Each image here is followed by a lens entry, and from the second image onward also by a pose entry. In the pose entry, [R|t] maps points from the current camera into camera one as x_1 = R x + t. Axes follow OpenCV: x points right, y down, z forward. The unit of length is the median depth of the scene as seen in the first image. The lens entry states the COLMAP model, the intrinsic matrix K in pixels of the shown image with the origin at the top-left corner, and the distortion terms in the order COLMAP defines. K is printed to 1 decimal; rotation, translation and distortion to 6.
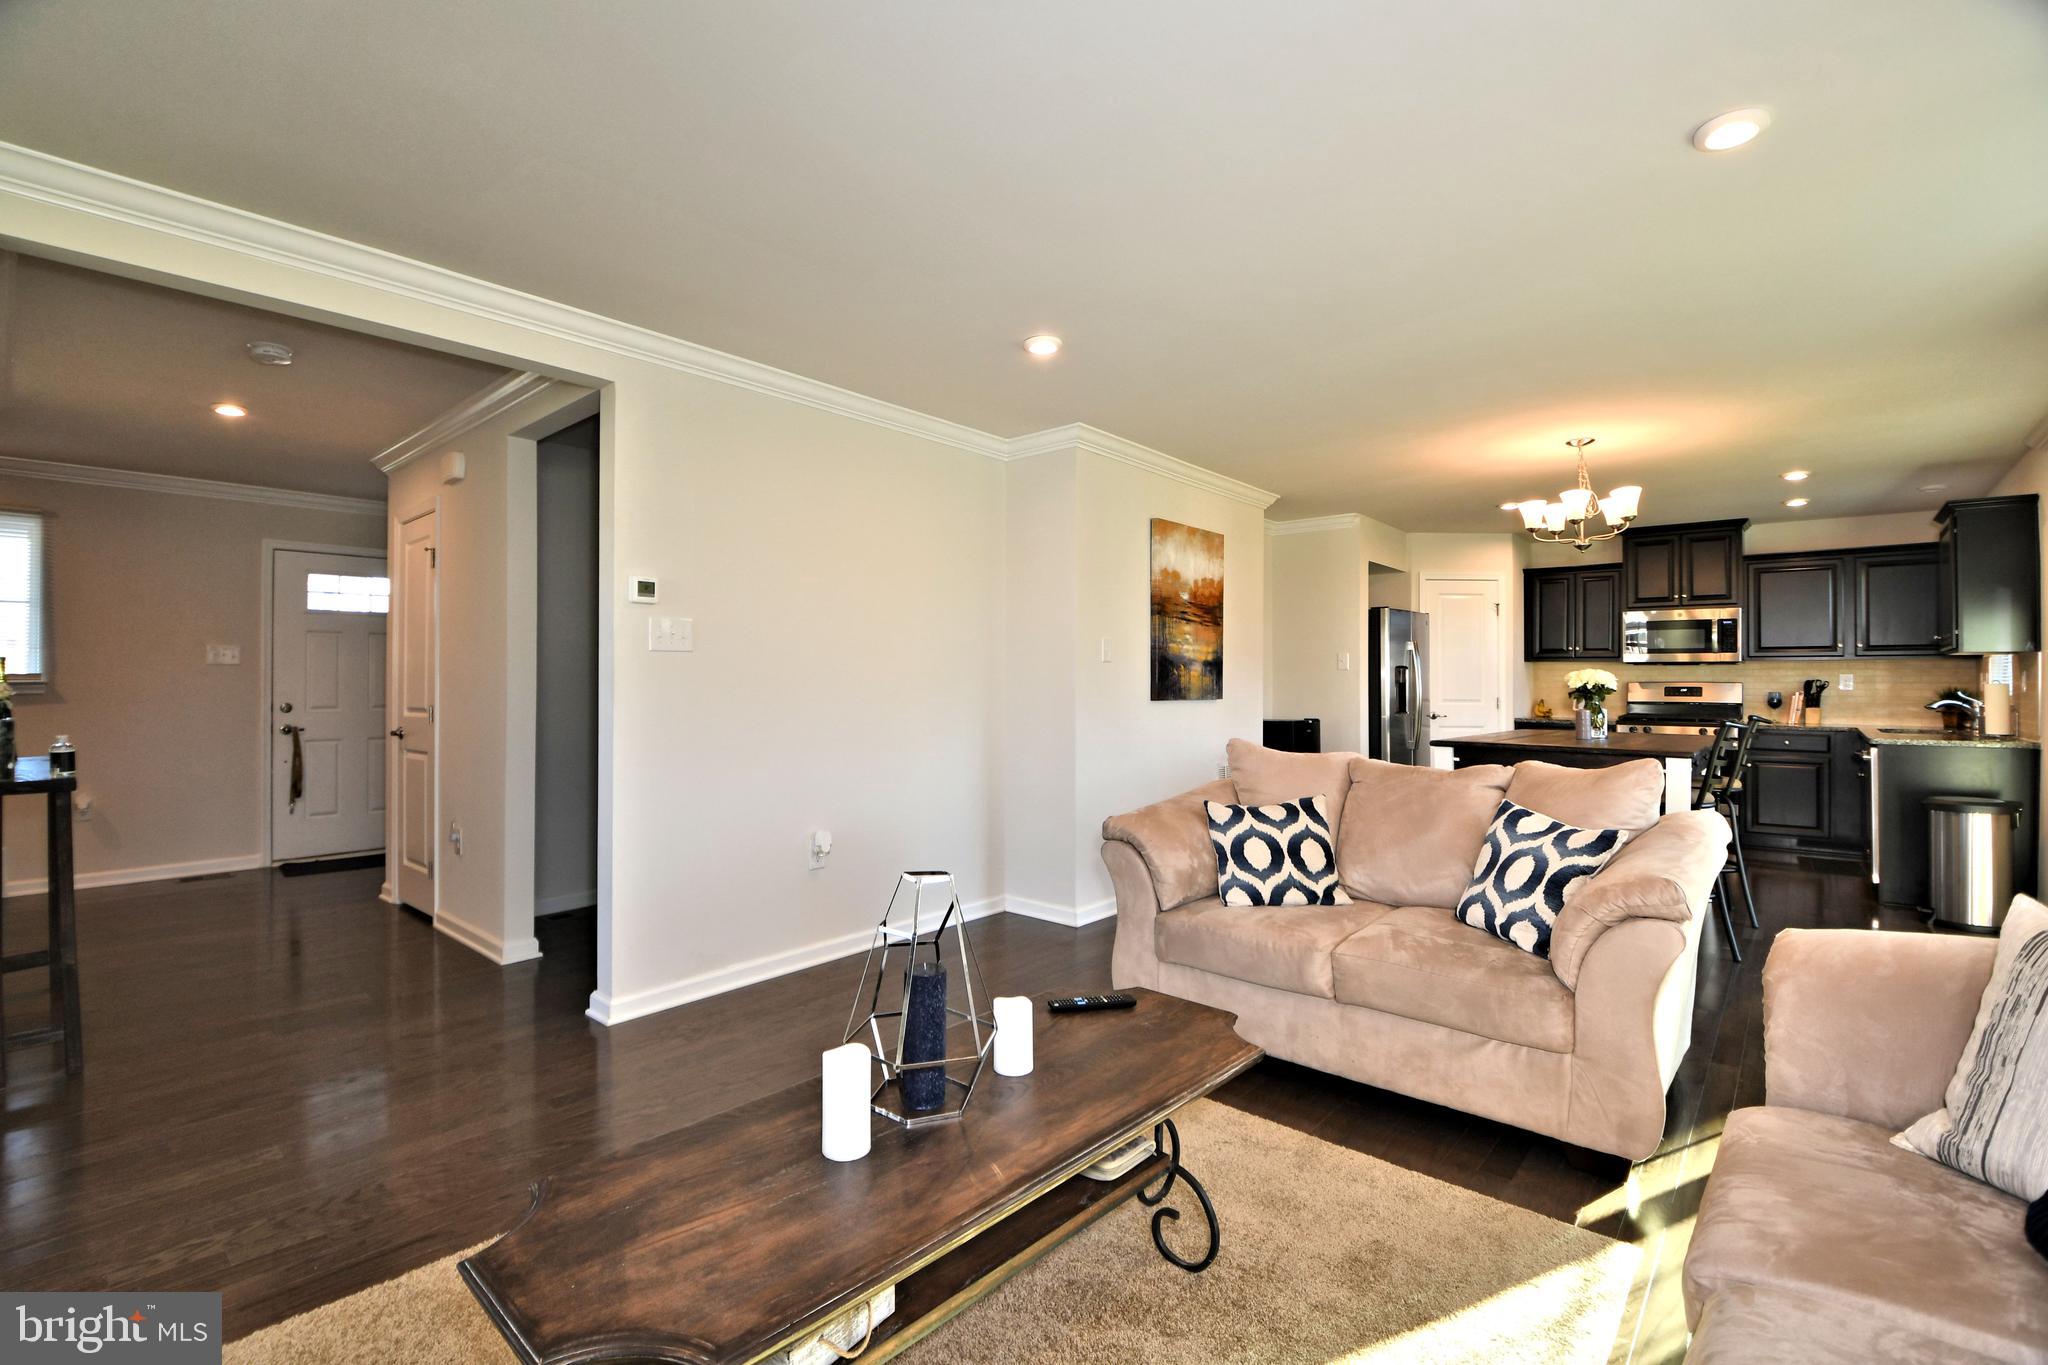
lens RADIAL K [[902.2, 0, 1001.5], [0, 902.2, 675.1], [0, 0, 1]] dist [0.013428, -0.018963]
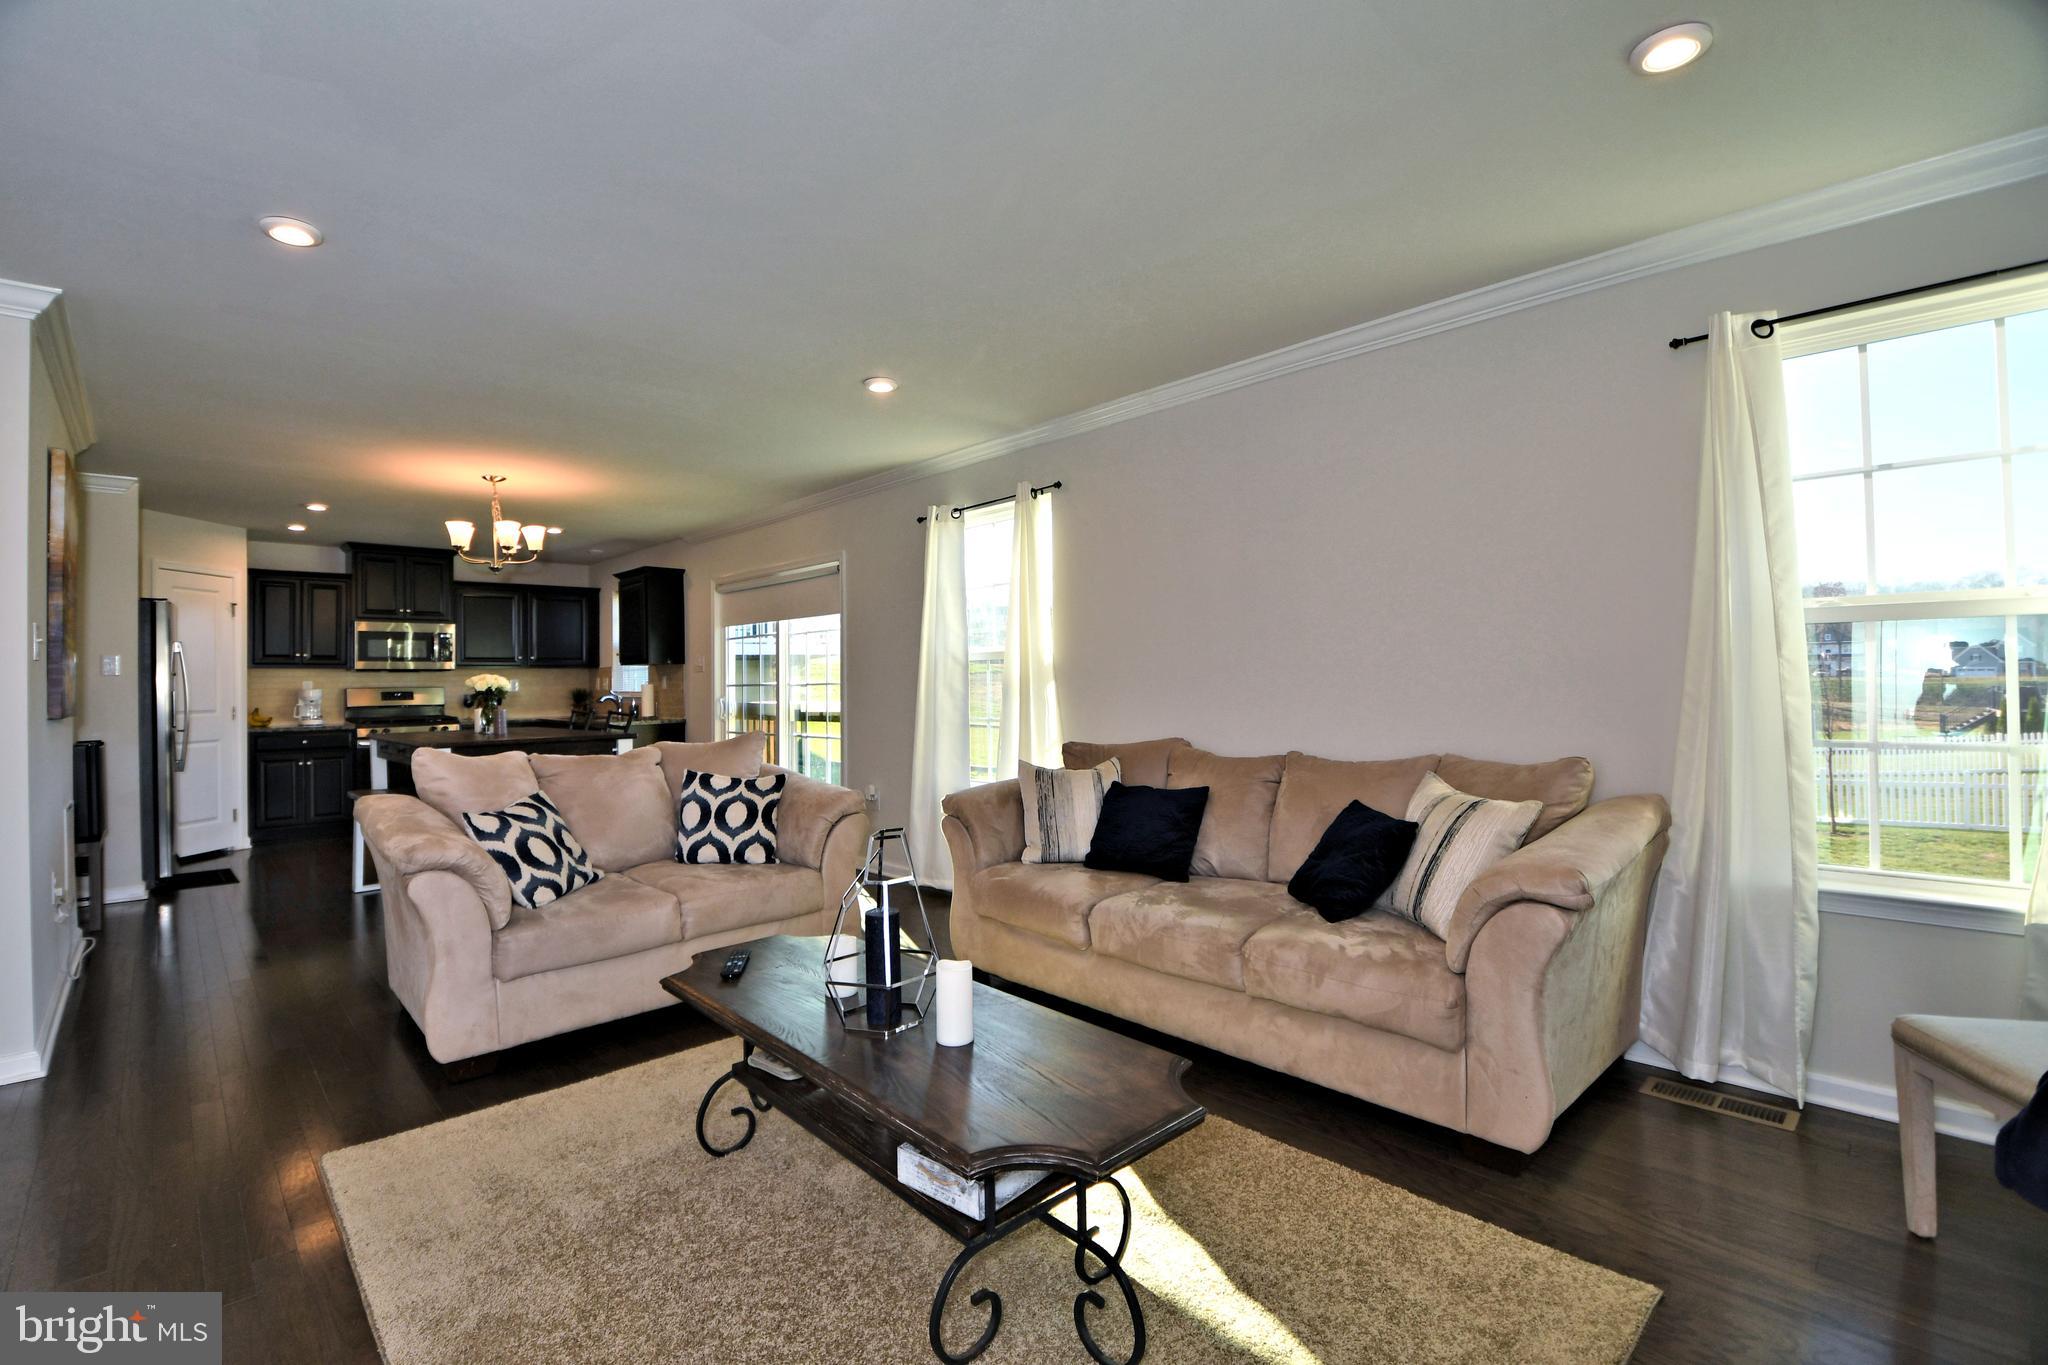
lens RADIAL K [[902.2, 0, 1001.5], [0, 902.2, 675.1], [0, 0, 1]] dist [0.013428, -0.018963]
pose [[0.082254, 0.001852, 0.996610, -0.381341], [0.007774, 0.999967, -0.002500, 0.001932], [-0.996581, 0.007953, 0.082237, 0.213181]]
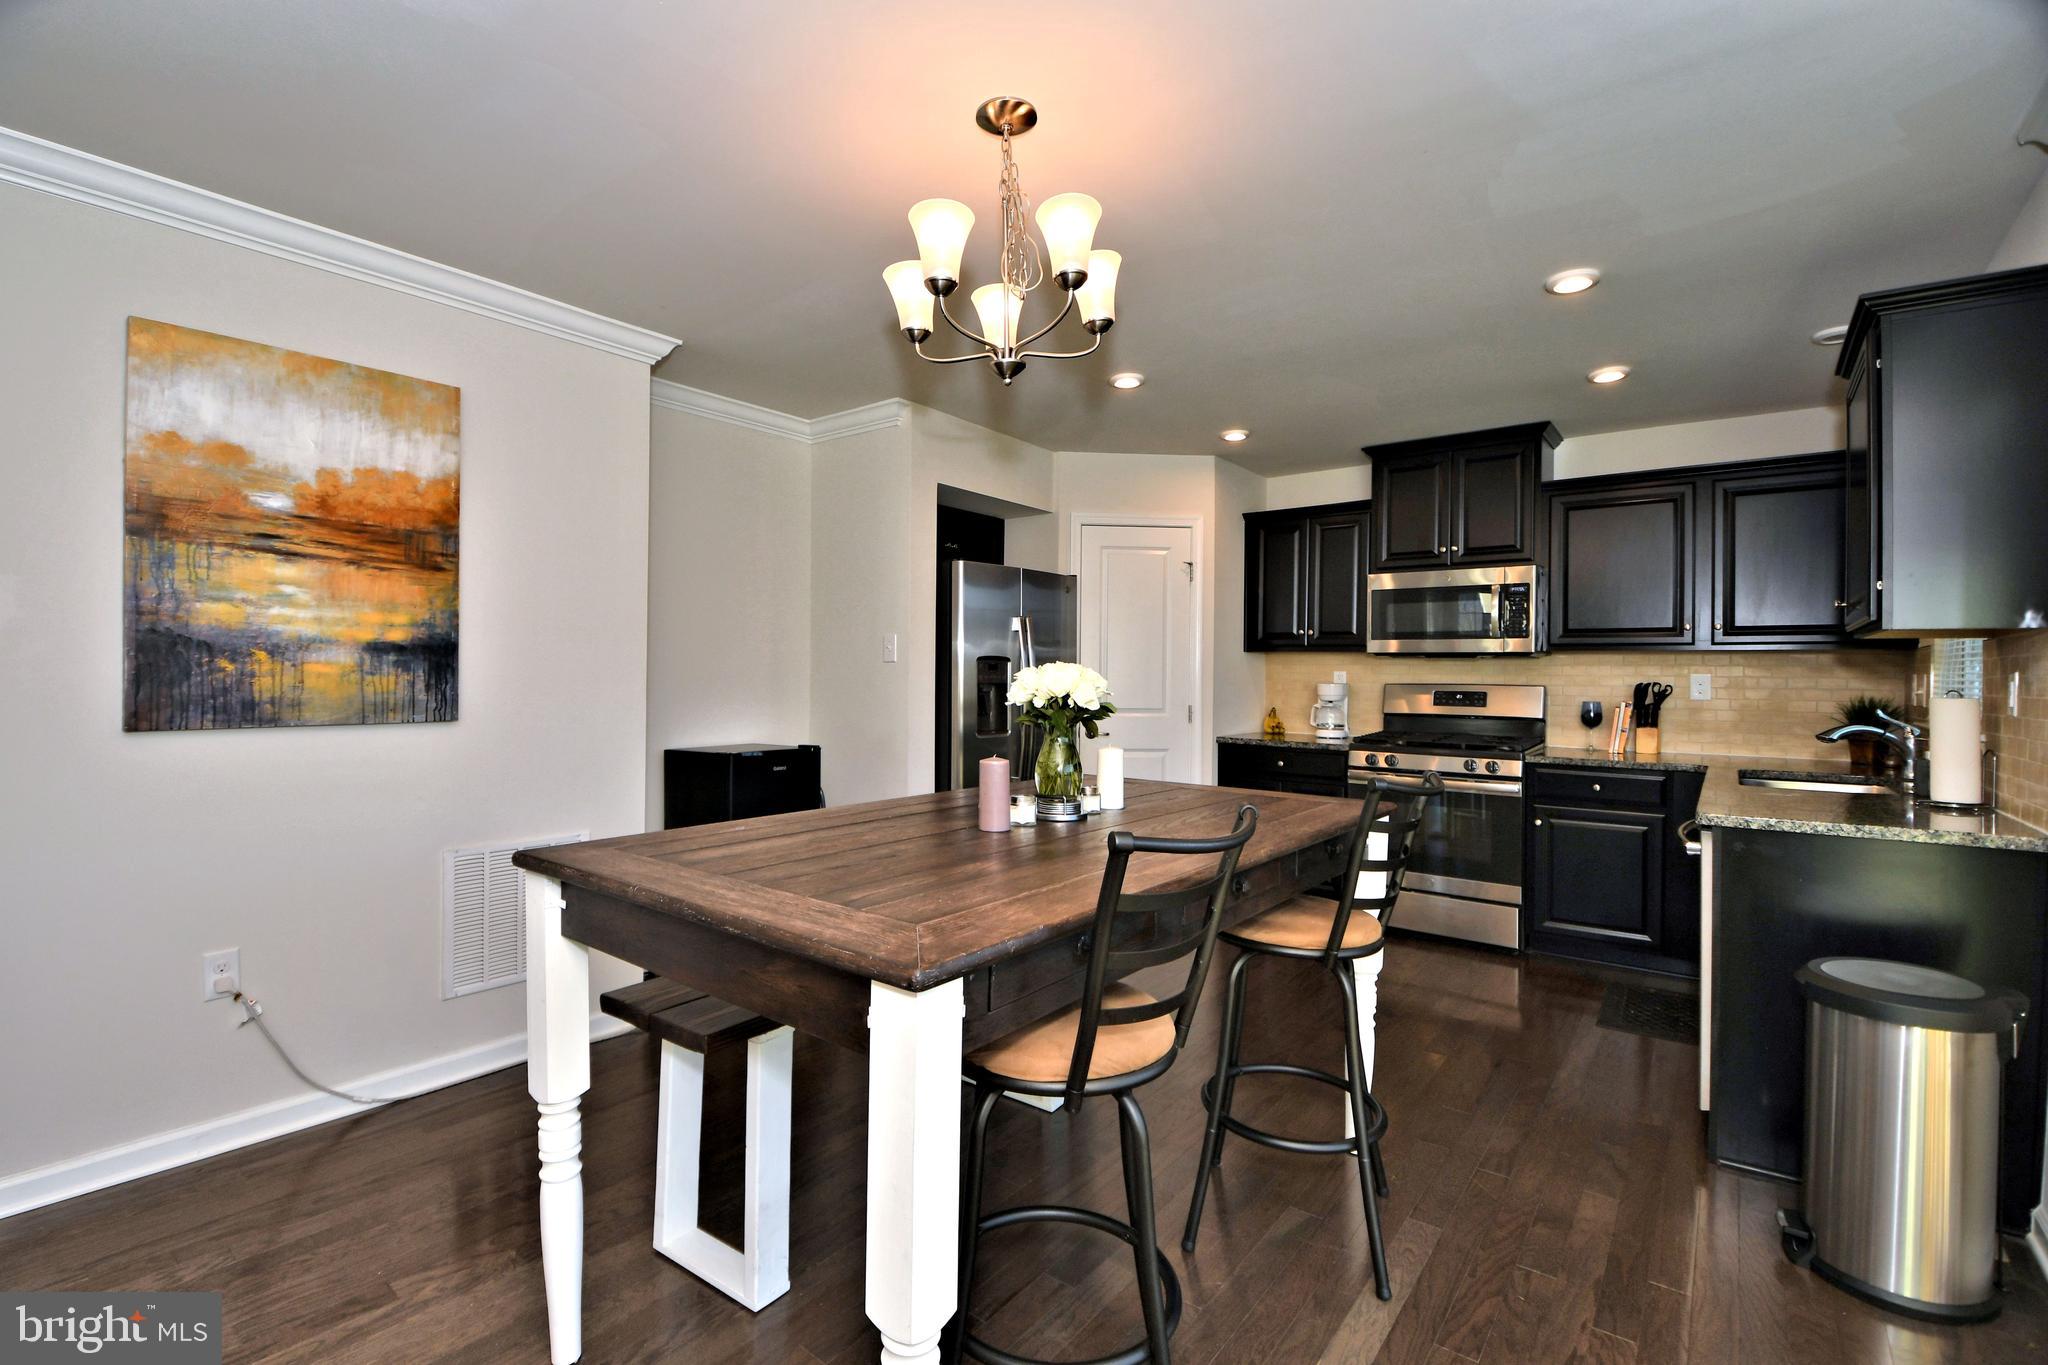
lens RADIAL K [[902.2, 0, 1001.5], [0, 902.2, 675.1], [0, 0, 1]] dist [0.013428, -0.018963]
pose [[0.998644, 0.005025, 0.051820, 0.507214], [-0.005630, 0.999917, 0.011551, -0.005606], [-0.051758, -0.011827, 0.998590, 0.479564]]
